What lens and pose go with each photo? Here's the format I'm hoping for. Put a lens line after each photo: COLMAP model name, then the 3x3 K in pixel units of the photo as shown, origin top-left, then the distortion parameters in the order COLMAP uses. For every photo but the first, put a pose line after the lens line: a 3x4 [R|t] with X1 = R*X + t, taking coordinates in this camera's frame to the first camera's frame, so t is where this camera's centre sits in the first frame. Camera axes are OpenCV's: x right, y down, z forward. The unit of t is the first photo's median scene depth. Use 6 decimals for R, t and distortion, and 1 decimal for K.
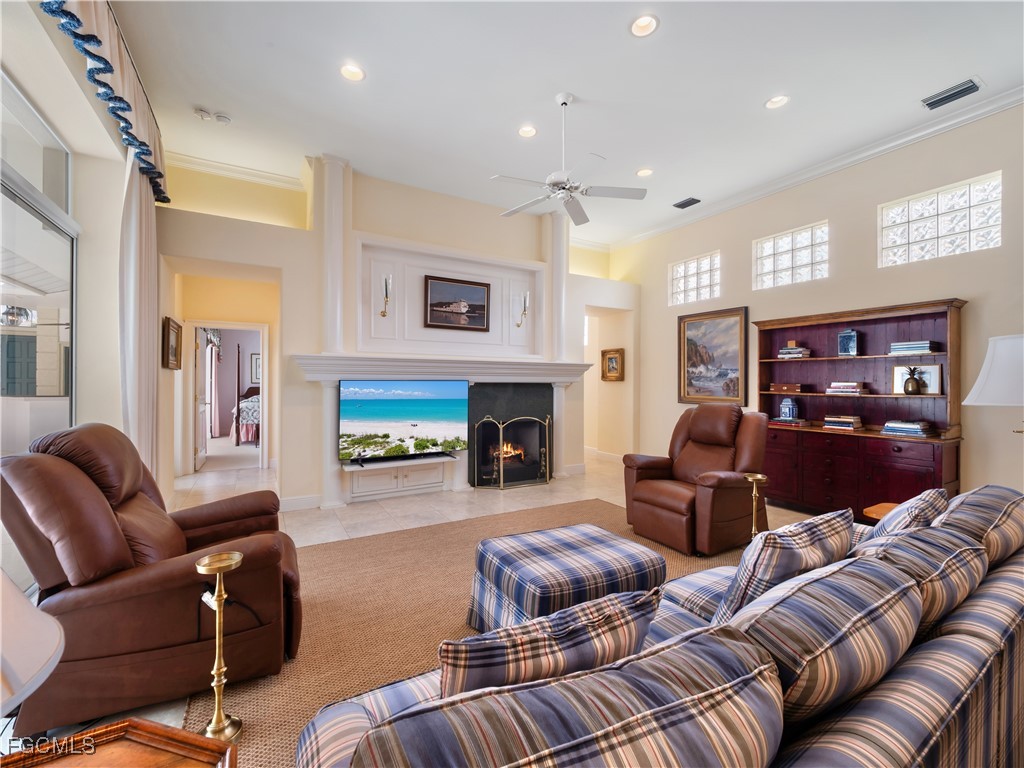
lens RADIAL K [[432.5, 0, 505.3], [0, 432.5, 379.6], [0, 0, 1]] dist [-0.001100, -0.001656]
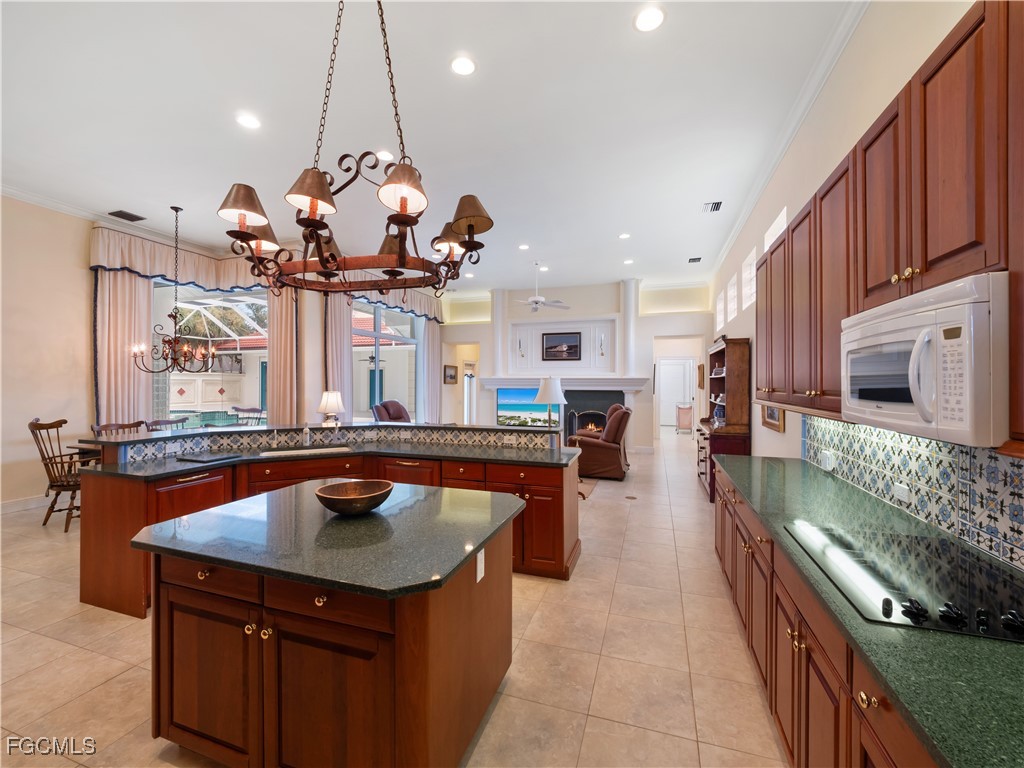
lens RADIAL K [[432.5, 0, 509.3], [0, 432.5, 381.2], [0, 0, 1]] dist [-0.001100, -0.001656]
pose [[0.668776, -0.006626, -0.743435, 1.210458], [0.005414, 0.999977, -0.004042, -0.025121], [0.743444, -0.001322, 0.668797, -0.409361]]
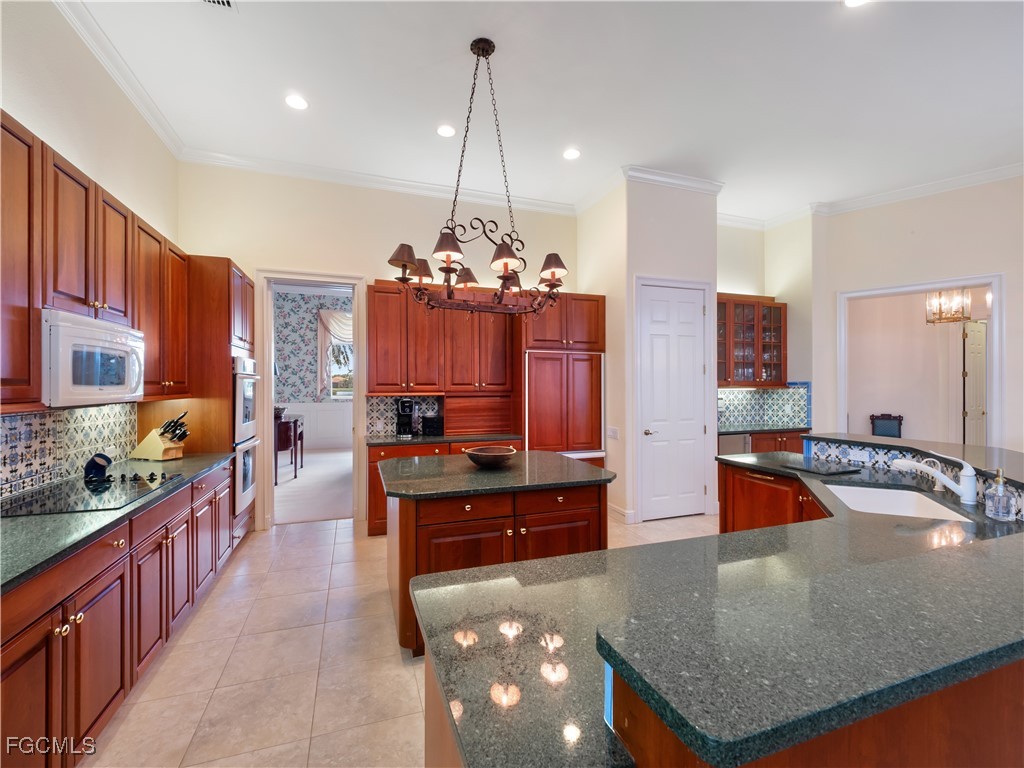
lens RADIAL K [[432.5, 0, 507.1], [0, 432.5, 387.7], [0, 0, 1]] dist [-0.001100, -0.001656]
pose [[-0.984812, -0.003302, 0.173594, 0.693823], [-0.002720, 0.999990, 0.003589, -0.016393], [-0.173604, 0.003063, -0.984811, 0.314152]]
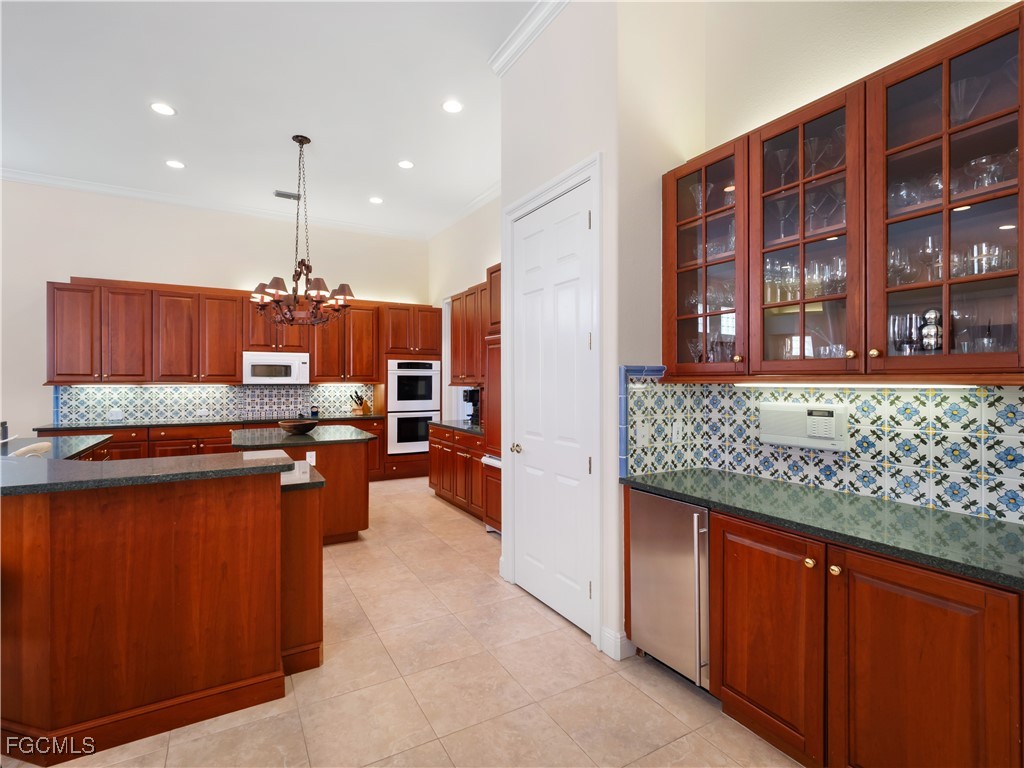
lens RADIAL K [[489.9, 0, 513.9], [0, 489.9, 381.9], [0, 0, 1]] dist [0.001323, 0.000095]
pose [[-0.015662, -0.006919, 0.999853, -0.126175], [-0.004529, 0.999966, 0.006849, -0.014173], [-0.999867, -0.004421, -0.015693, -0.647621]]
